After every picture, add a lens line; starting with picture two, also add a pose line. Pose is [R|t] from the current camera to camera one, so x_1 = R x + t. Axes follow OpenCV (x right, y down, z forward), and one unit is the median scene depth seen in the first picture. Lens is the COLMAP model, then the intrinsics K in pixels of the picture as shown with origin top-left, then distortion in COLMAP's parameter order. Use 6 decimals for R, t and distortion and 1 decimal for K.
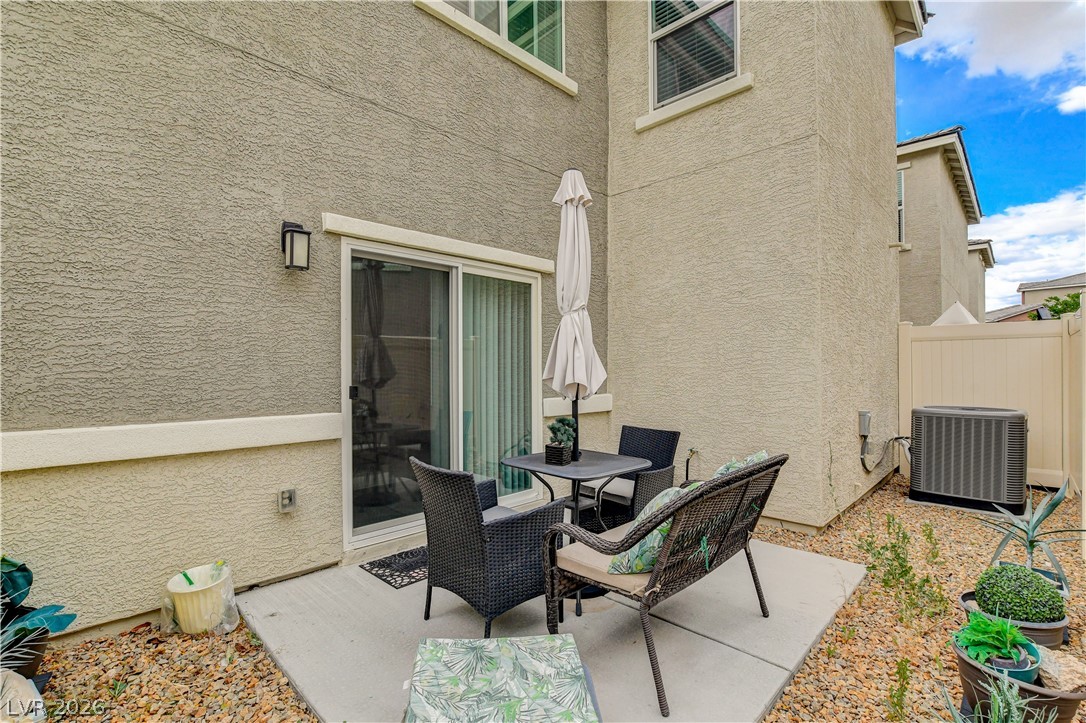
lens RADIAL K [[492.4, 0, 544.0], [0, 492.4, 367.9], [0, 0, 1]] dist [-0.021452, 0.000778]
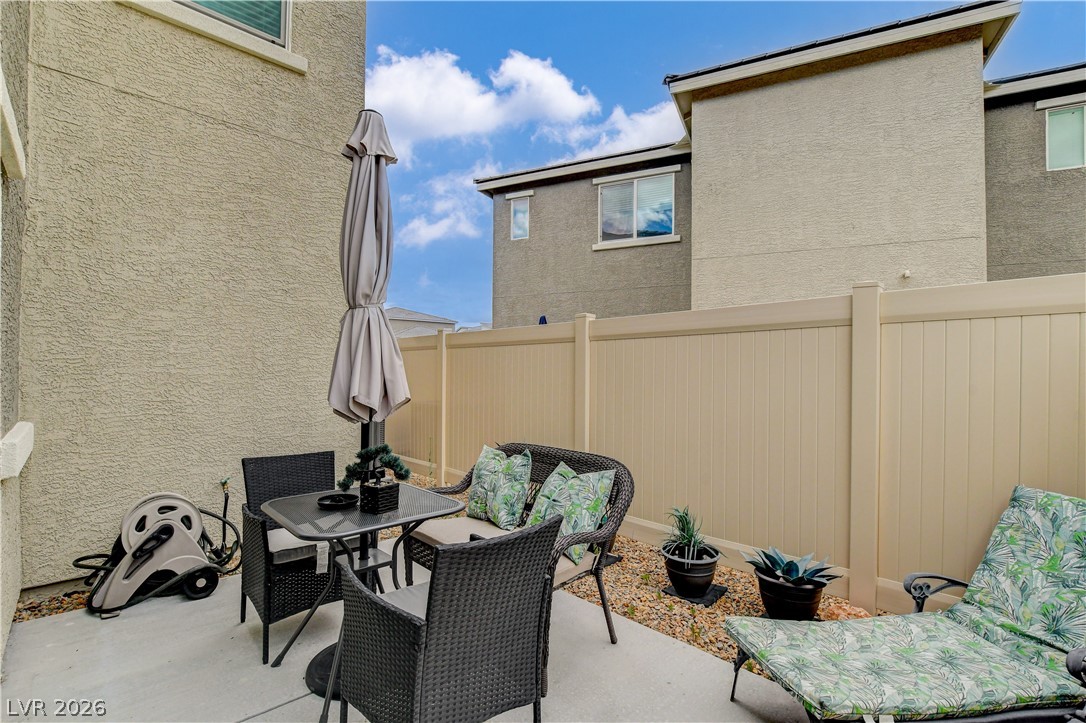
lens RADIAL K [[492.4, 0, 544.0], [0, 492.4, 367.9], [0, 0, 1]] dist [-0.021452, 0.000778]
pose [[0.015903, 0.011051, 0.999812, -0.456783], [-0.009852, 0.999892, -0.010895, -0.008239], [-0.999825, -0.009676, 0.016010, 0.484582]]
